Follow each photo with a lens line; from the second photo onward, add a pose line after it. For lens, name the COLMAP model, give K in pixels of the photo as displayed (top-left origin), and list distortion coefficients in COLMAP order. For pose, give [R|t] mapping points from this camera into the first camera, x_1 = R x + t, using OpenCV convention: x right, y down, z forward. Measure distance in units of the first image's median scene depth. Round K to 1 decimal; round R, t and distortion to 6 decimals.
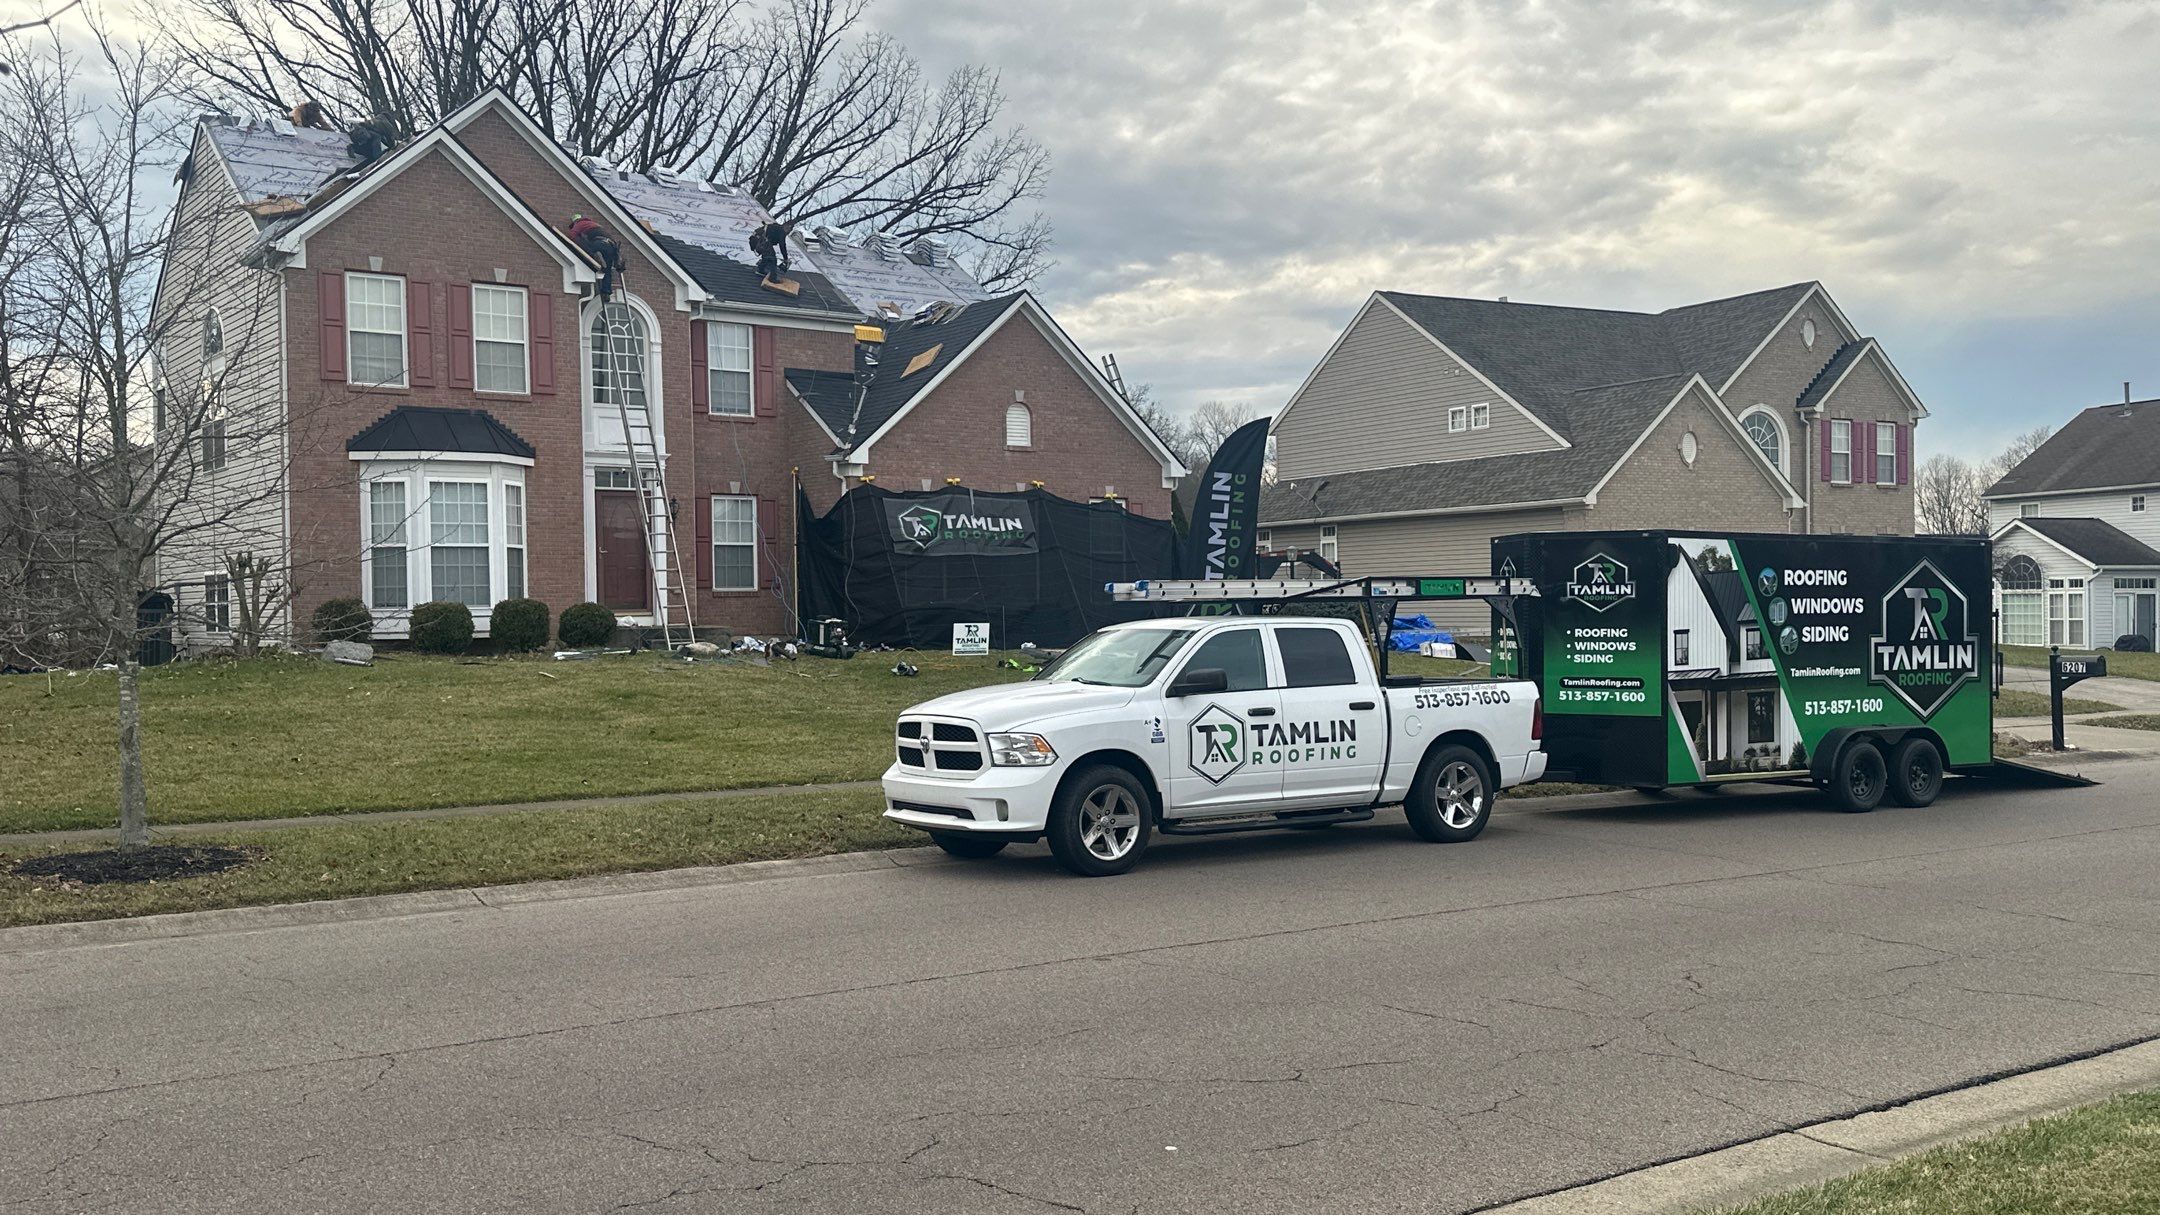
lens RADIAL K [[1912.6, 0, 1081.9], [0, 1912.6, 622.1], [0, 0, 1]] dist [0.182066, -0.353690]
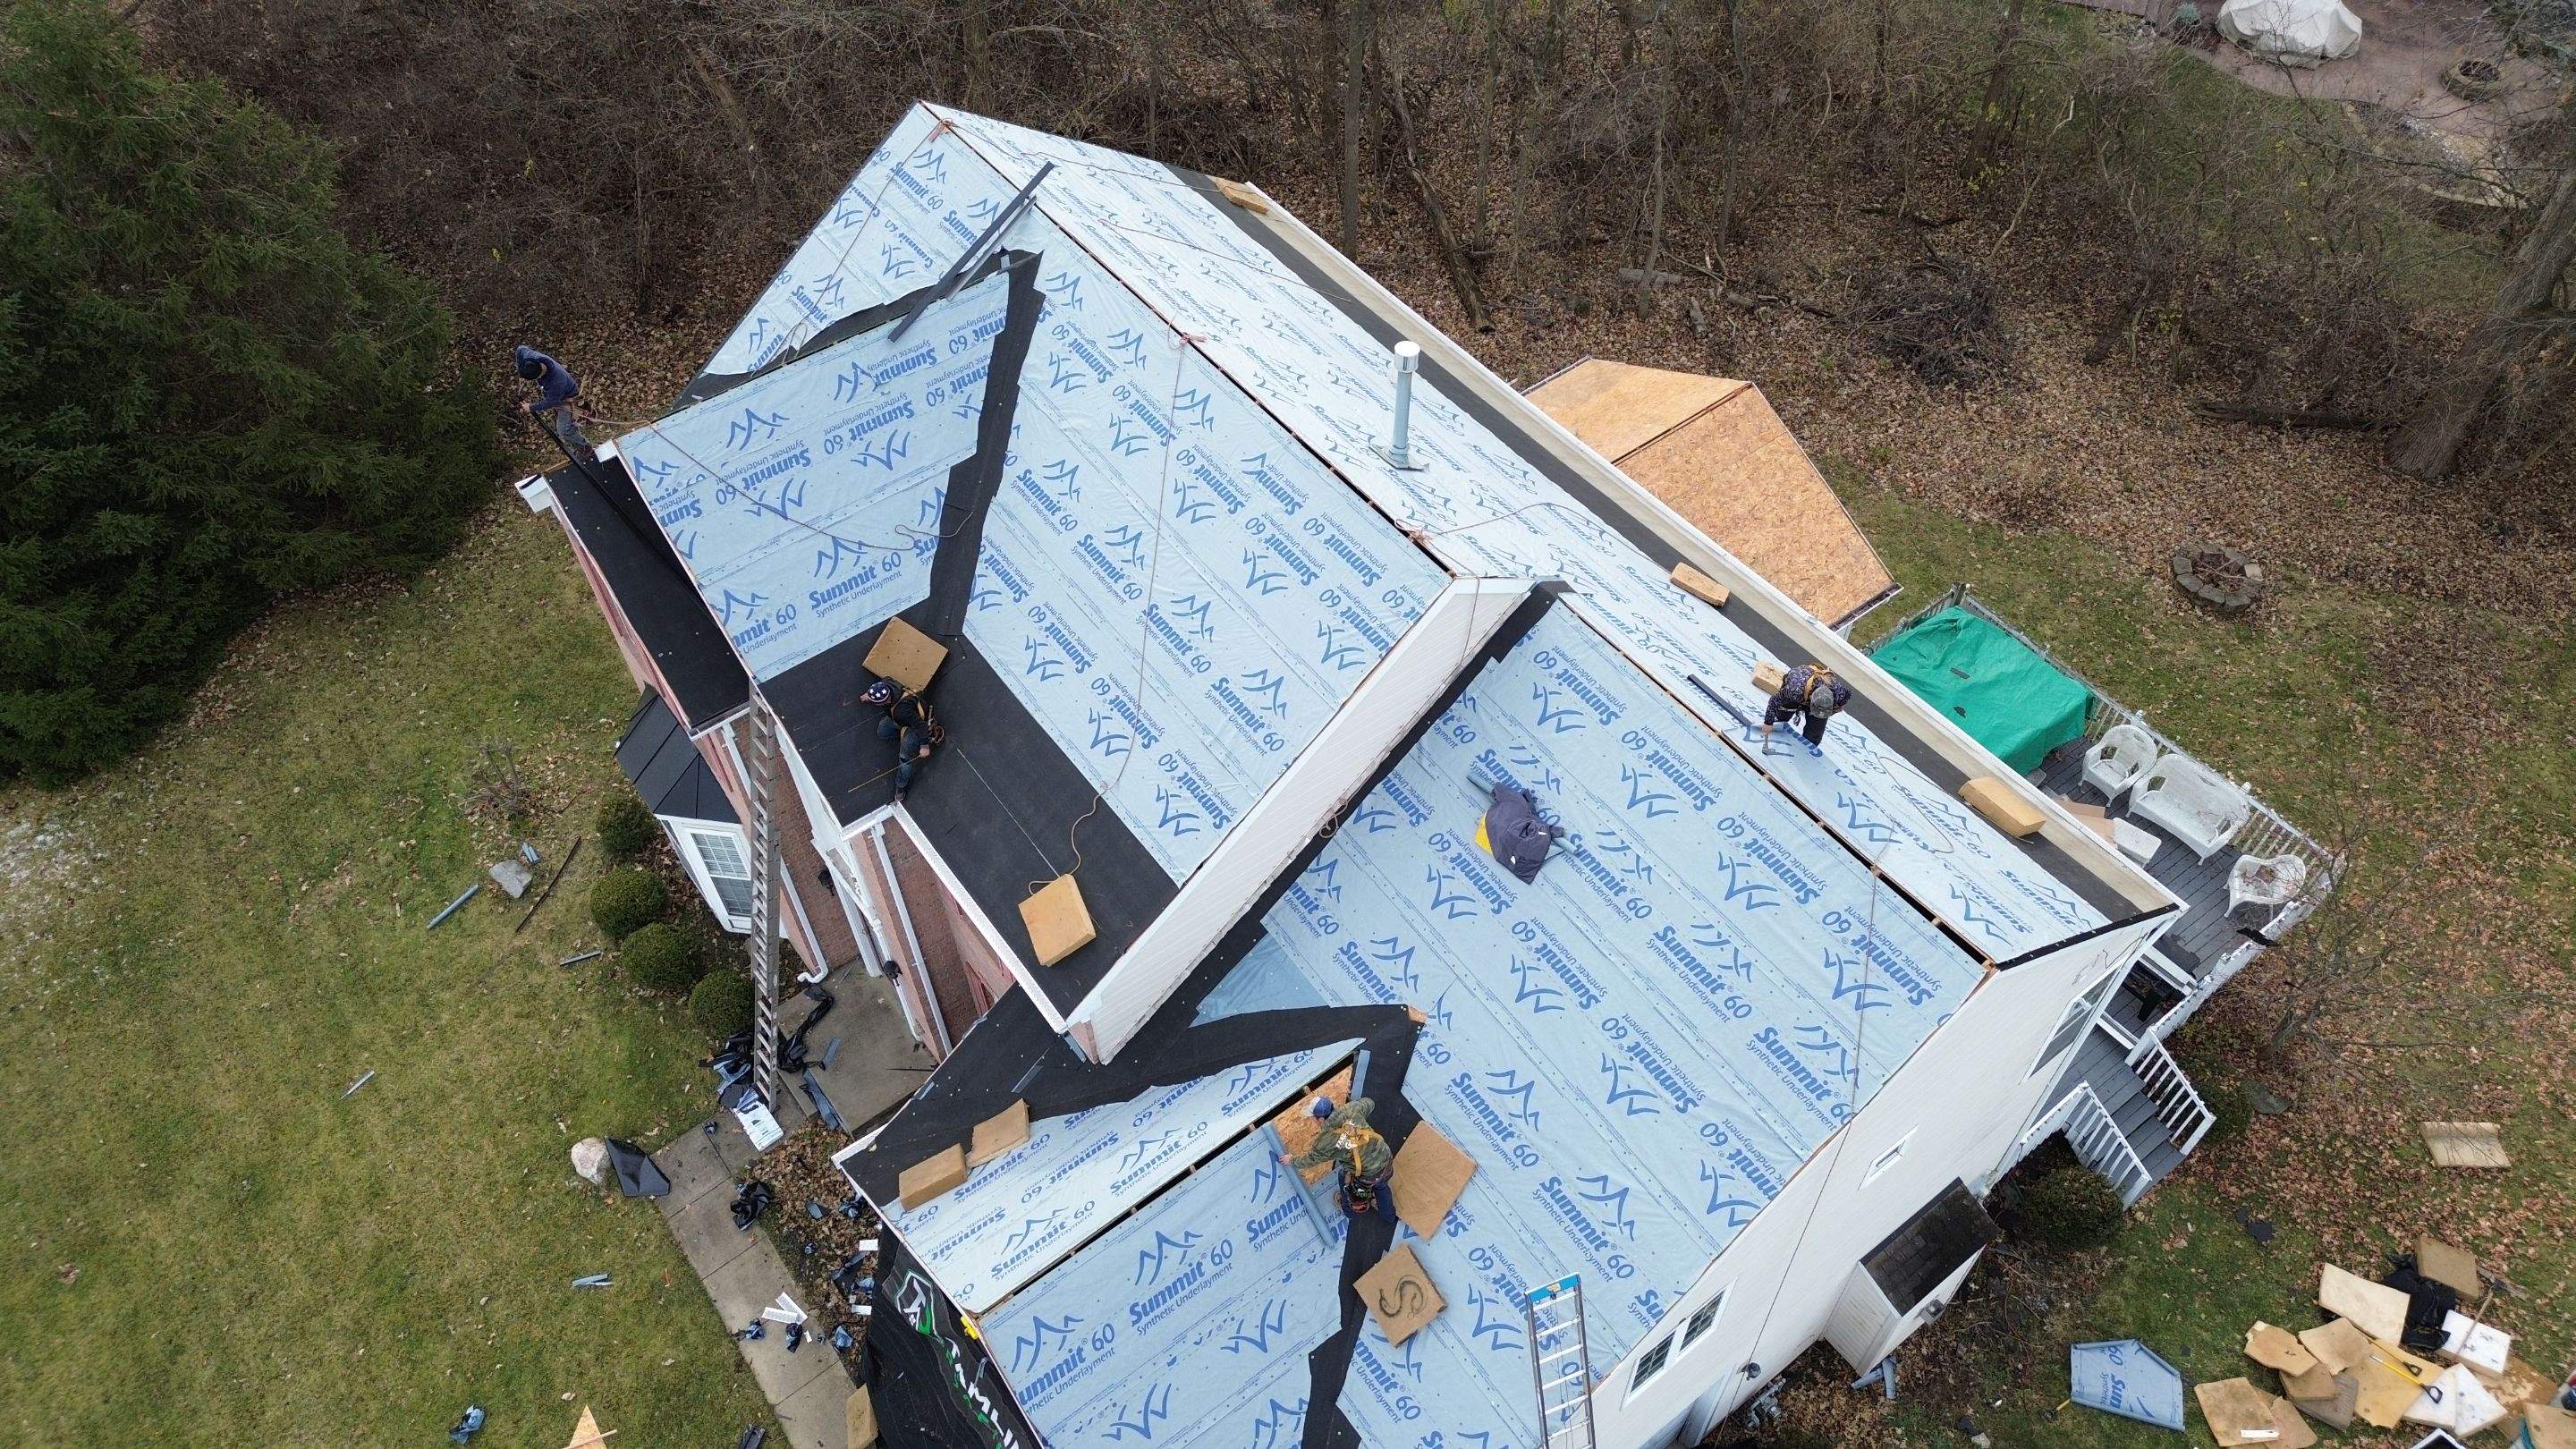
lens RADIAL K [[1811.3, 0, 1293.0], [0, 1811.3, 706.5], [0, 0, 1]] dist [0.081048, -0.082698]
pose [[0.016121, 0.774695, -0.632130, 0.153950], [0.014513, 0.631964, 0.774862, -0.689970], [0.999765, -0.021665, -0.001055, 1.233454]]
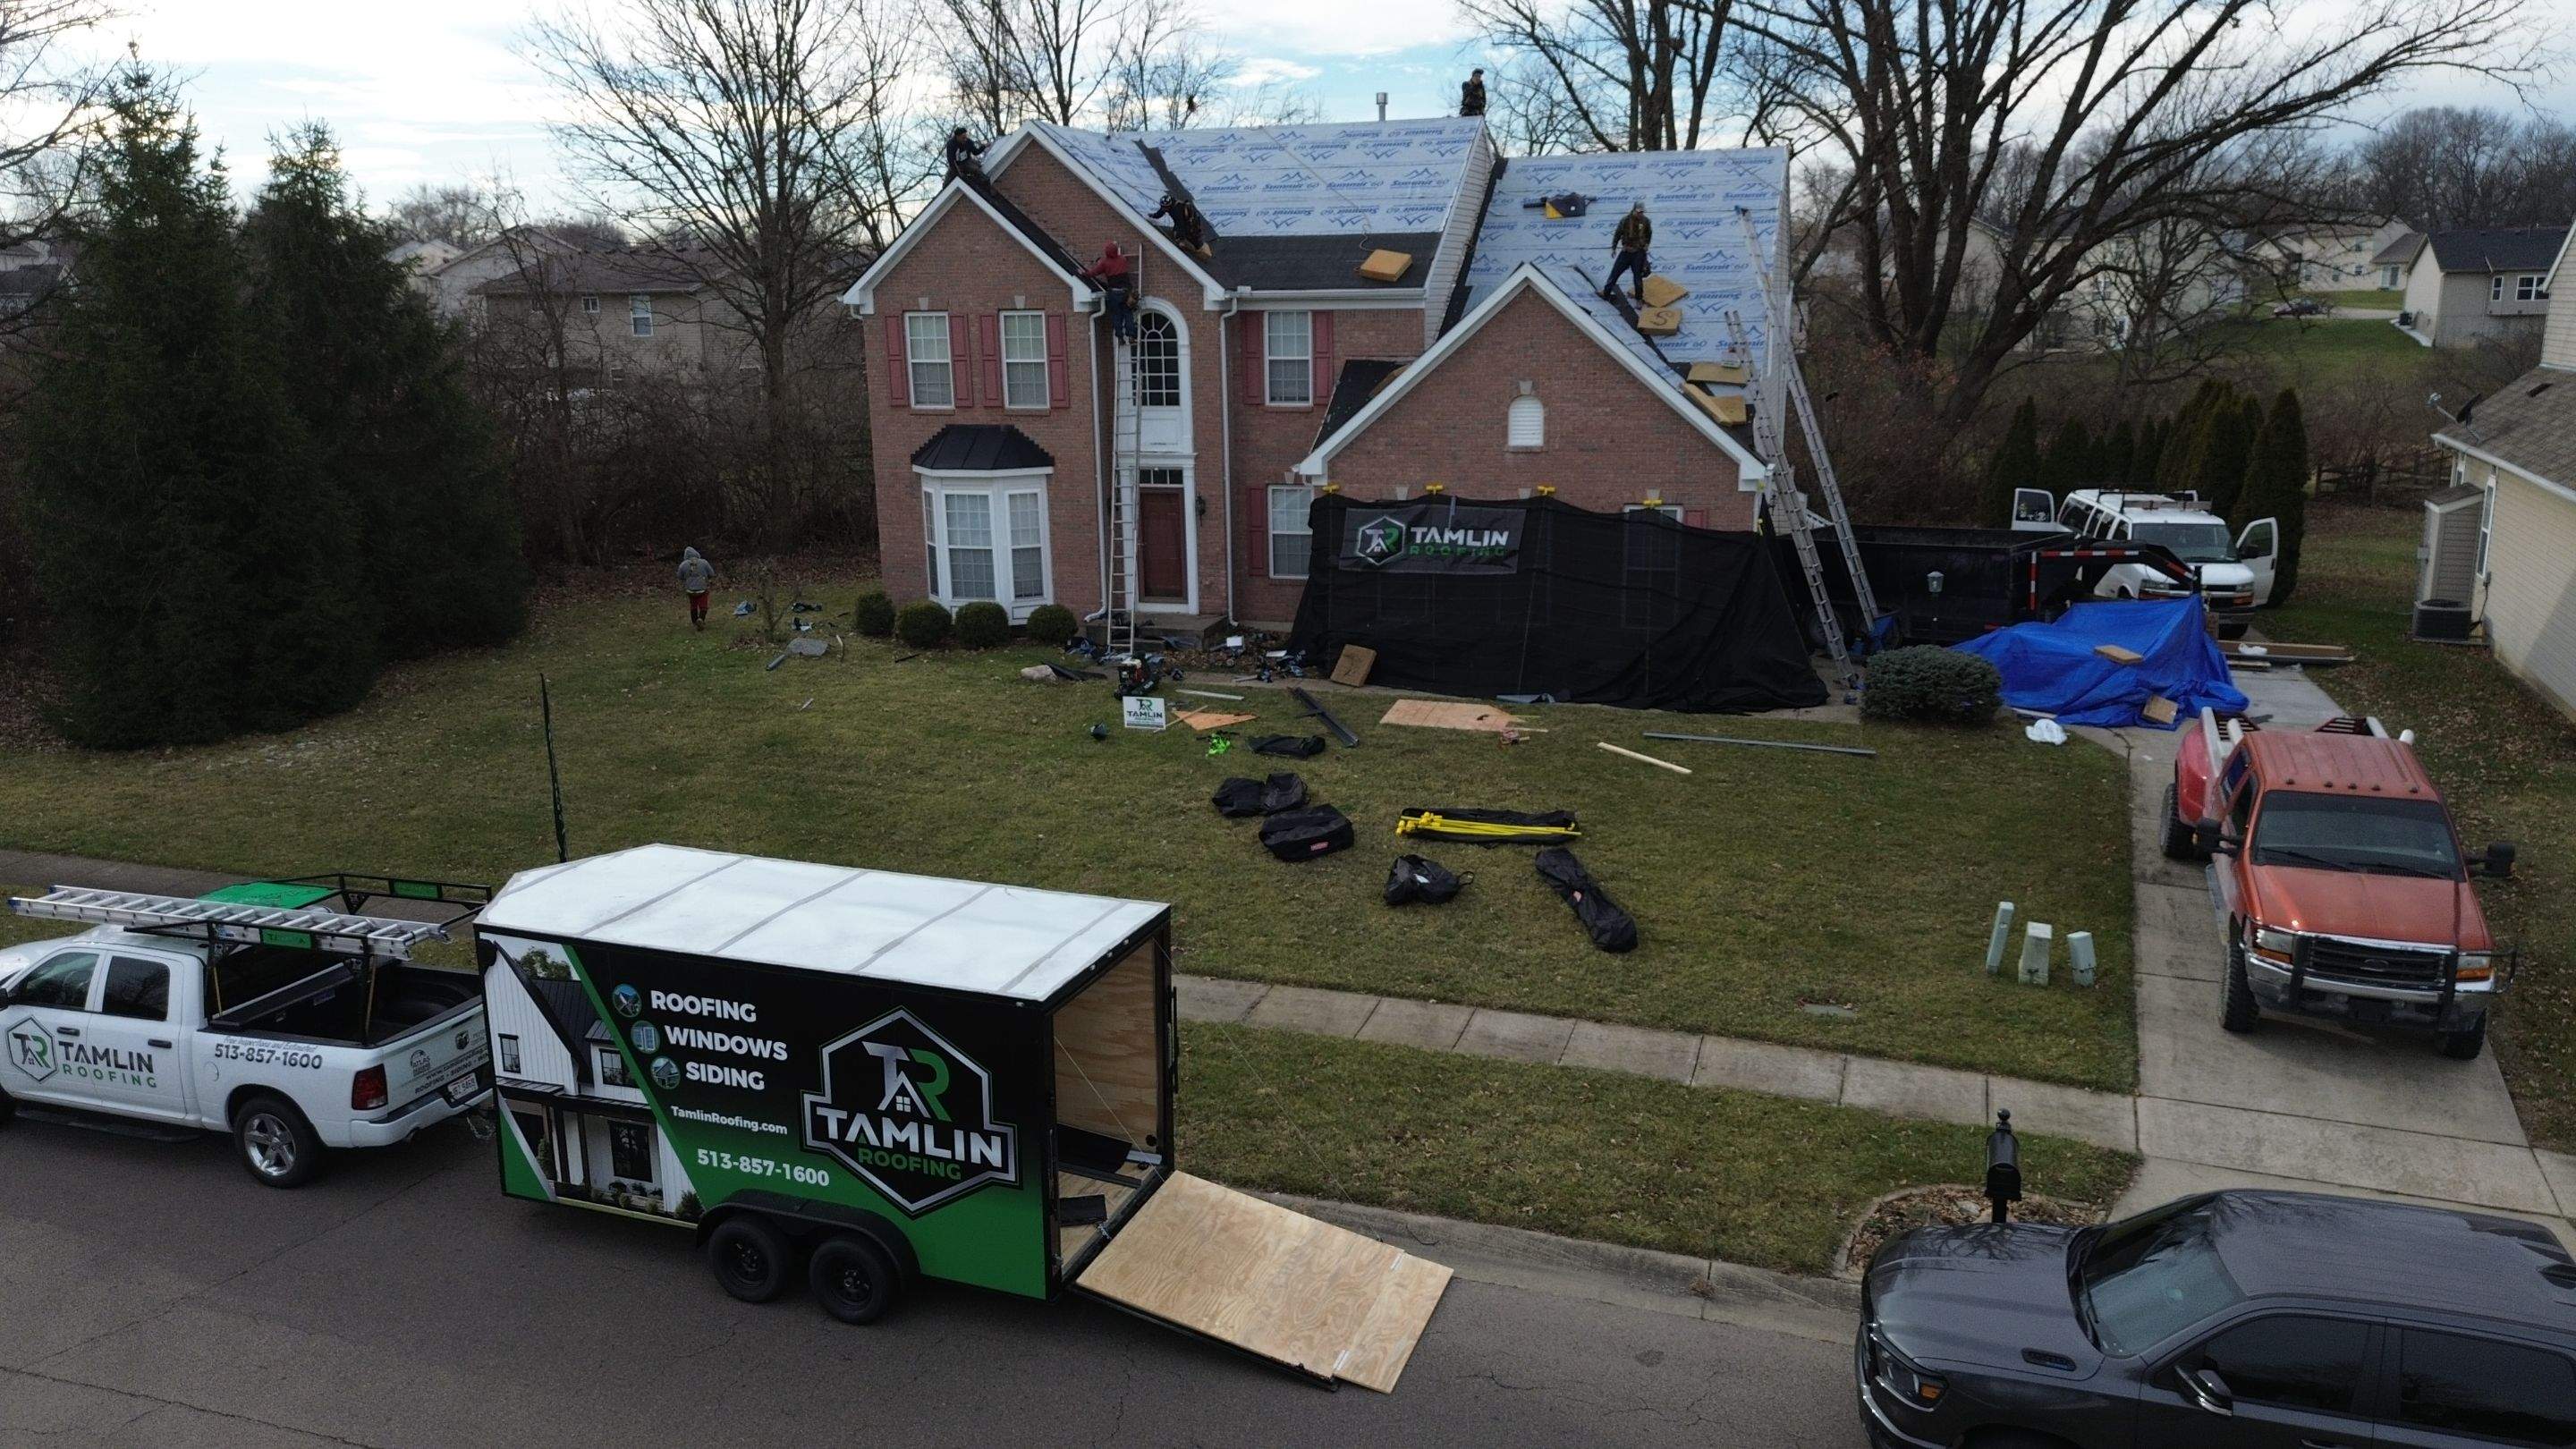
lens RADIAL K [[1811.3, 0, 1289.9], [0, 1811.3, 728.6], [0, 0, 1]] dist [0.081048, -0.082698]
pose [[0.599192, 0.187761, -0.778277, 0.655786], [0.002669, 0.971637, 0.236464, -0.186880], [0.800601, -0.143765, 0.581696, 0.476176]]
